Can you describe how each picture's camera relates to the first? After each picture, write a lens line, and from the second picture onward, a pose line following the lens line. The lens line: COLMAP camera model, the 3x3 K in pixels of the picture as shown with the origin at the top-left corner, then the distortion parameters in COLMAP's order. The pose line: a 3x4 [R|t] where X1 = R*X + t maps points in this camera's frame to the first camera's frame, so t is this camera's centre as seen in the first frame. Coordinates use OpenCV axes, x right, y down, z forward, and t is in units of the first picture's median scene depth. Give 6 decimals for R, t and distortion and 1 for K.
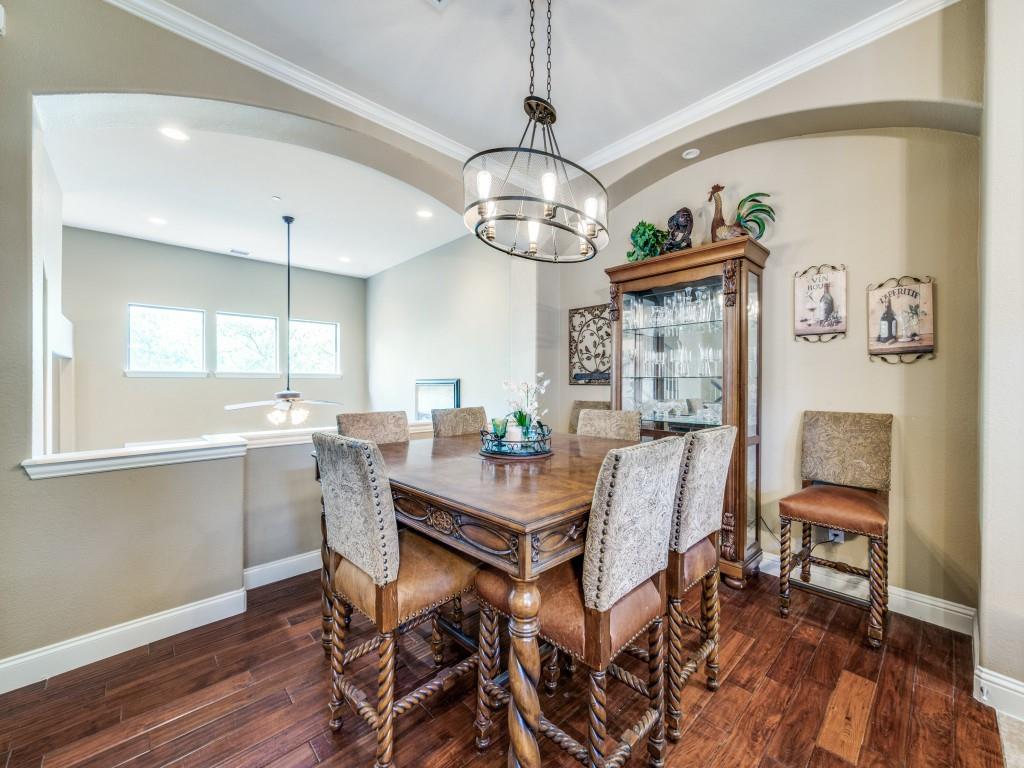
lens RADIAL K [[415.2, 0, 518.7], [0, 415.2, 387.2], [0, 0, 1]] dist [0.001134, -0.000289]
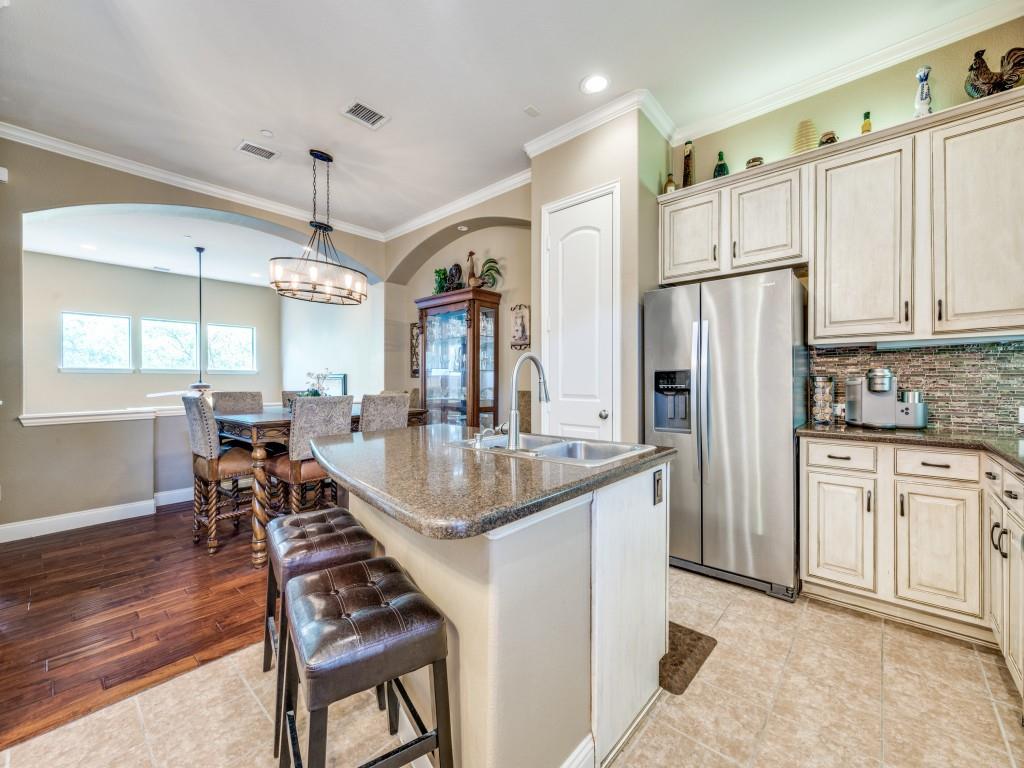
lens RADIAL K [[415.2, 0, 511.8], [0, 415.2, 386.0], [0, 0, 1]] dist [0.001134, -0.000289]
pose [[0.995947, -0.003869, 0.089864, 0.394921], [0.003613, 0.999989, 0.003016, 0.024391], [-0.089875, -0.002679, 0.995949, -0.500617]]
